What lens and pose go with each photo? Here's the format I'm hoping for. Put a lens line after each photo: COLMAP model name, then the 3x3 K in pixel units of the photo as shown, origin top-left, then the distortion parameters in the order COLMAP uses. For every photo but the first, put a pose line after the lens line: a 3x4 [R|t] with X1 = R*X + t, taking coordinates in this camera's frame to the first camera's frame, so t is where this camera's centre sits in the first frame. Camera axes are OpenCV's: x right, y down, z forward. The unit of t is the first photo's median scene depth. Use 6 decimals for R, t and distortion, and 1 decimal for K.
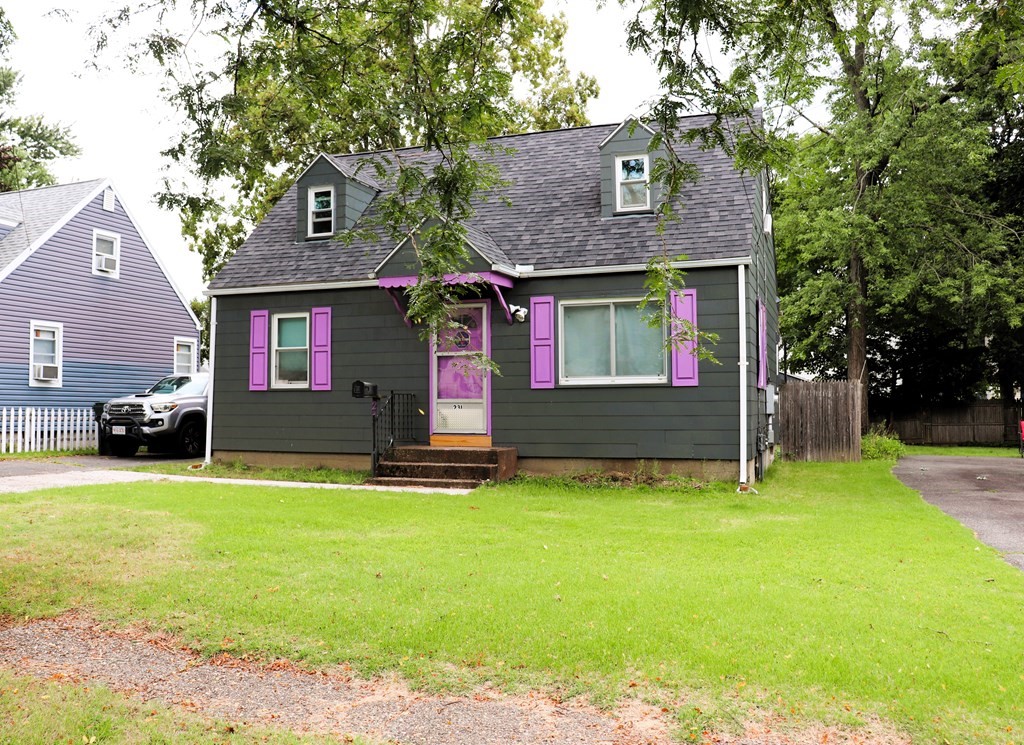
lens RADIAL K [[898.5, 0, 511.9], [0, 898.5, 369.3], [0, 0, 1]] dist [-0.008559, -0.001678]
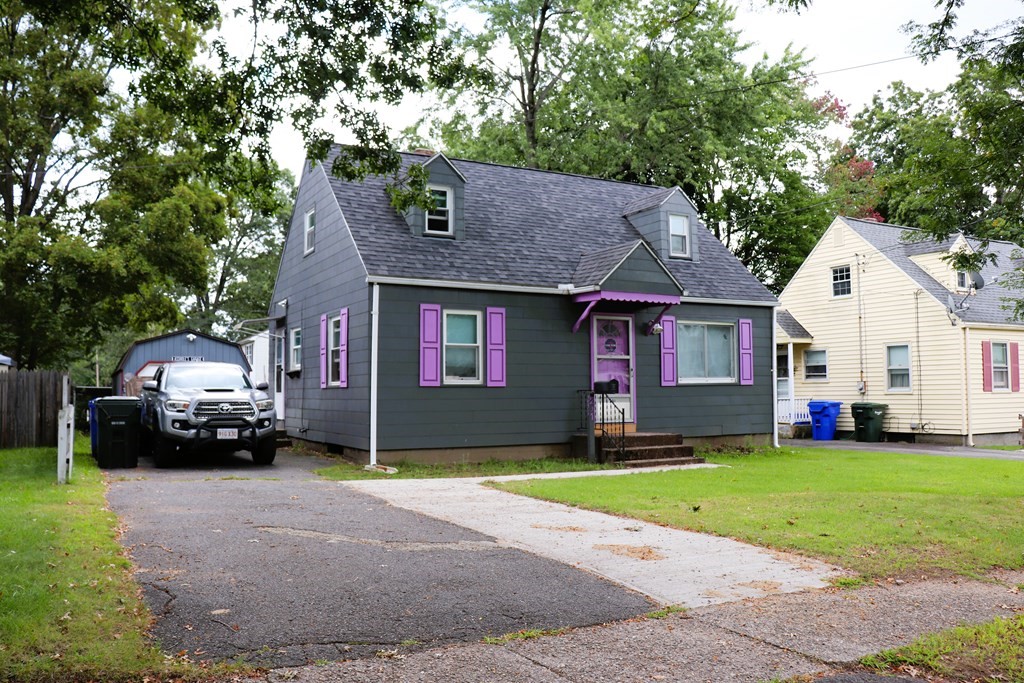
lens RADIAL K [[831.2, 0, 511.9], [0, 831.2, 342.1], [0, 0, 1]] dist [-0.094049, 0.008544]
pose [[0.639733, 0.044283, 0.767320, -0.941070], [-0.025269, 0.999011, -0.036587, 0.006545], [-0.768182, 0.004016, 0.640219, 0.363928]]
